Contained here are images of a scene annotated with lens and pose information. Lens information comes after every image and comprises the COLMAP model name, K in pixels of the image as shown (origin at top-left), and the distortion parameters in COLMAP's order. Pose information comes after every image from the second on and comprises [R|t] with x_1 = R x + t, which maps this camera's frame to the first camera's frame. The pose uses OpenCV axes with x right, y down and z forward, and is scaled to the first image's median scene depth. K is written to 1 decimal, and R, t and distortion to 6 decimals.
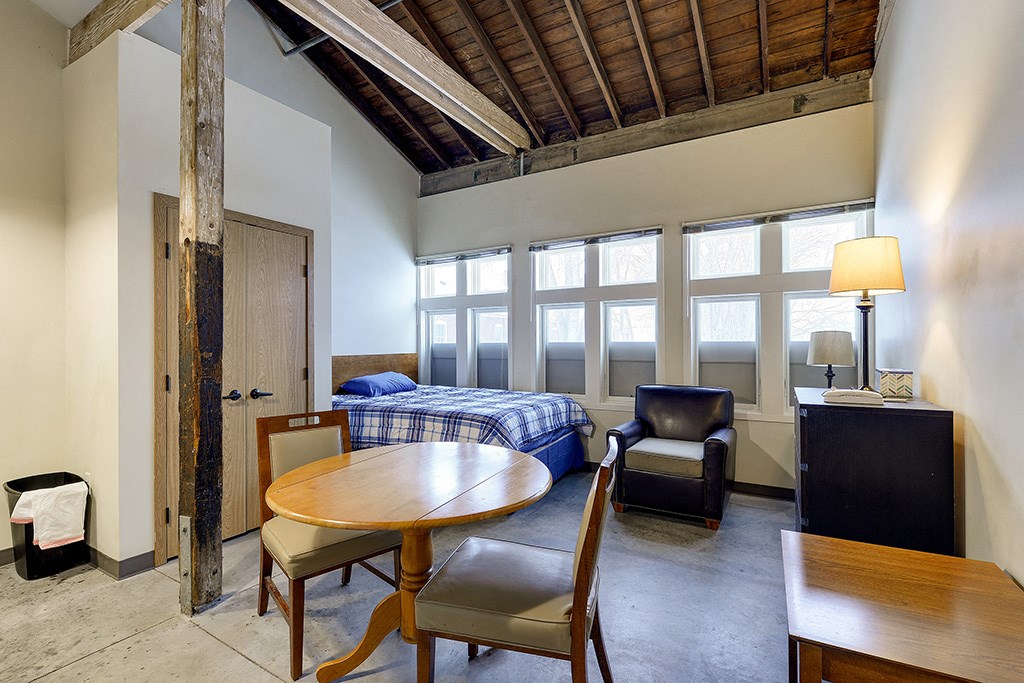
lens RADIAL K [[465.4, 0, 513.4], [0, 465.4, 339.5], [0, 0, 1]] dist [-0.003434, -0.000360]
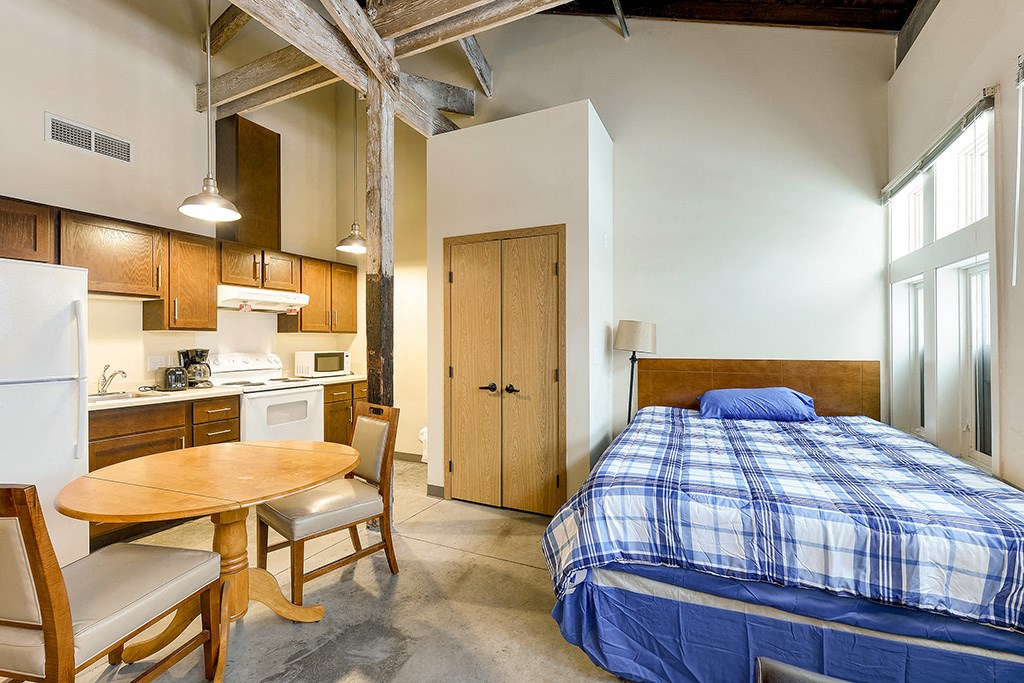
lens RADIAL K [[443.4, 0, 509.0], [0, 443.4, 341.4], [0, 0, 1]] dist [0.002871, -0.000904]
pose [[0.077982, 0.002358, -0.996952, 0.467185], [0.009721, 0.999948, 0.003125, -0.000710], [0.996907, -0.009935, 0.077955, 0.837943]]
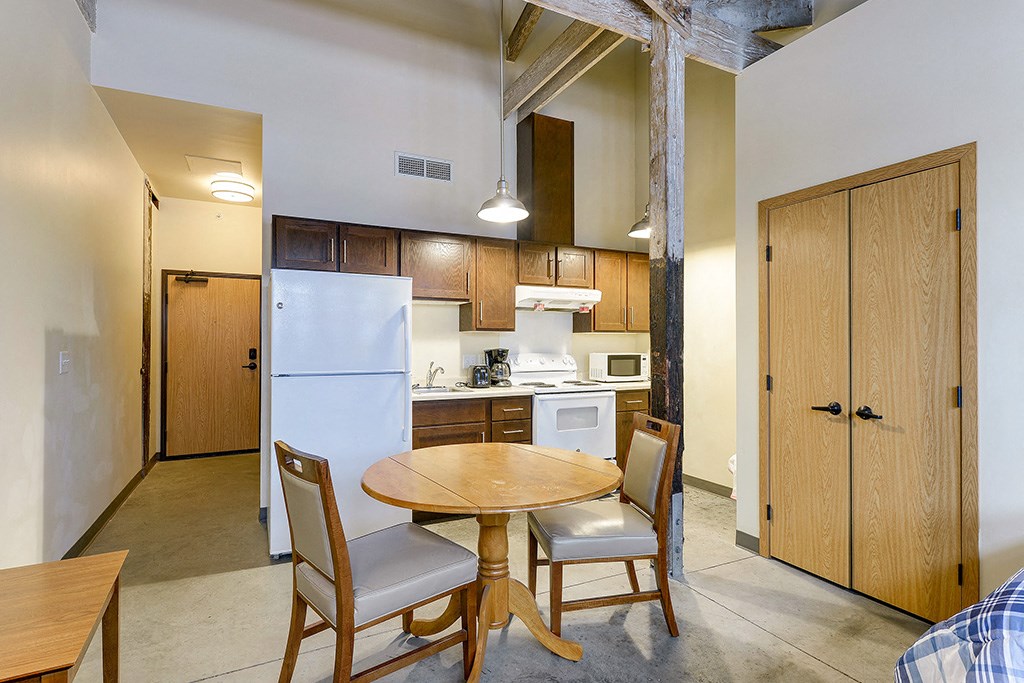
lens RADIAL K [[512.5, 0, 509.8], [0, 512.5, 340.7], [0, 0, 1]] dist [0.004326, -0.000906]
pose [[-0.544772, -0.003534, -0.838577, 0.399761], [0.007417, 0.999932, -0.009032, 0.005098], [0.838552, -0.011141, -0.544708, 0.889941]]
